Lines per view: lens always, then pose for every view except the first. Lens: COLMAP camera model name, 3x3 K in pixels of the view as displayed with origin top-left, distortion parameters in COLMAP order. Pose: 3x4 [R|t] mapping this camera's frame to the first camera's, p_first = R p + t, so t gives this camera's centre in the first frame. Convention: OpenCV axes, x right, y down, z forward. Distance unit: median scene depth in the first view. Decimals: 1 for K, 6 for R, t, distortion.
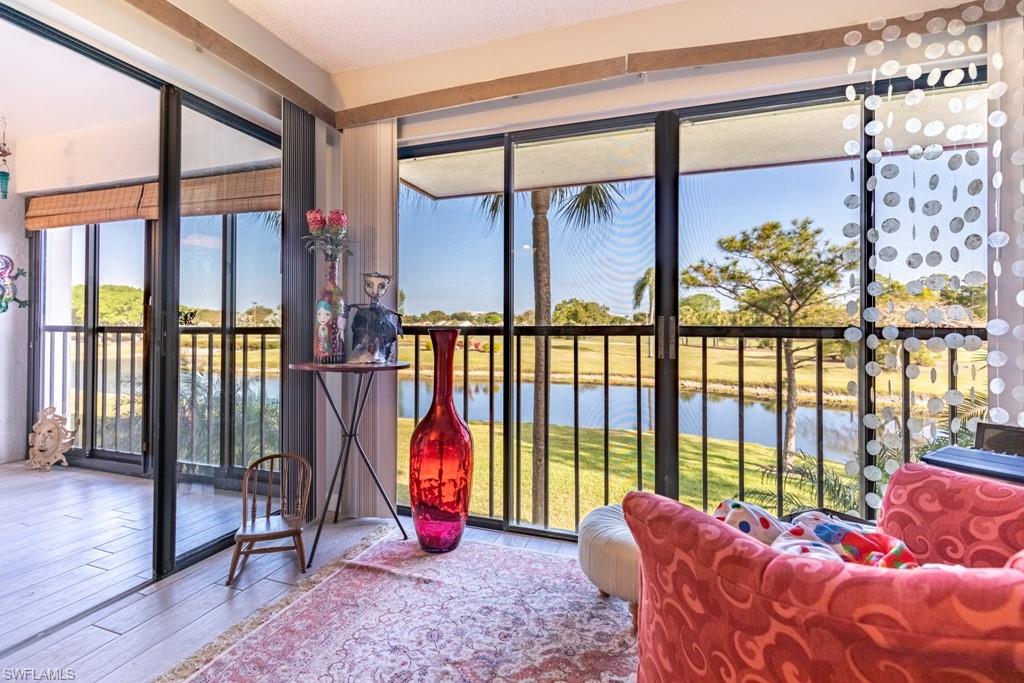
lens RADIAL K [[469.7, 0, 511.2], [0, 469.7, 316.8], [0, 0, 1]] dist [0.008032, -0.000661]
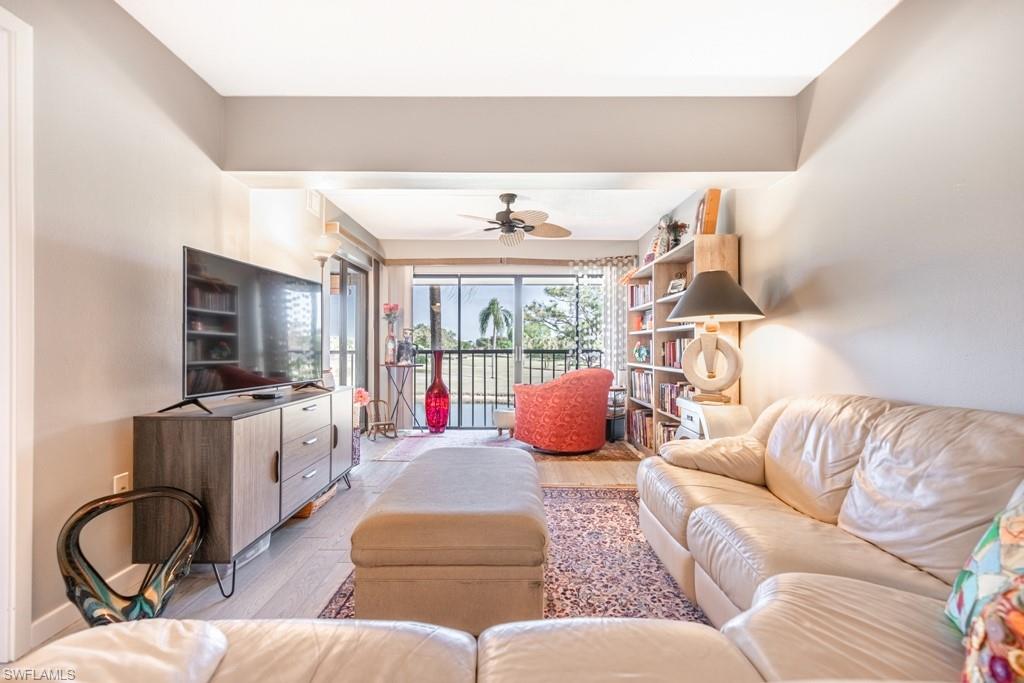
lens RADIAL K [[469.7, 0, 507.6], [0, 469.7, 343.1], [0, 0, 1]] dist [0.008032, -0.000661]
pose [[0.947747, 0.002112, 0.319016, -0.114107], [-0.003195, 0.999991, 0.002872, -0.004736], [-0.319007, -0.003741, 0.947745, -0.299959]]
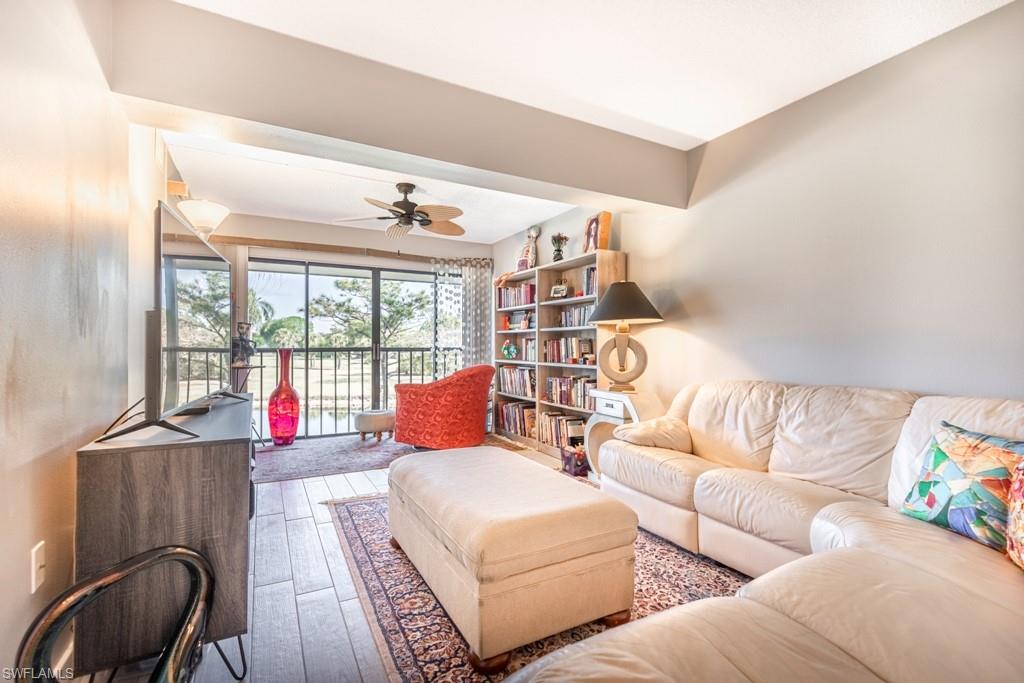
lens RADIAL K [[469.7, 0, 512.8], [0, 469.7, 342.7], [0, 0, 1]] dist [0.008032, -0.000661]
pose [[0.674645, 0.004046, 0.738131, -0.199342], [-0.010159, 0.999941, 0.003804, -0.004423], [-0.738073, -0.010065, 0.674646, -0.246781]]
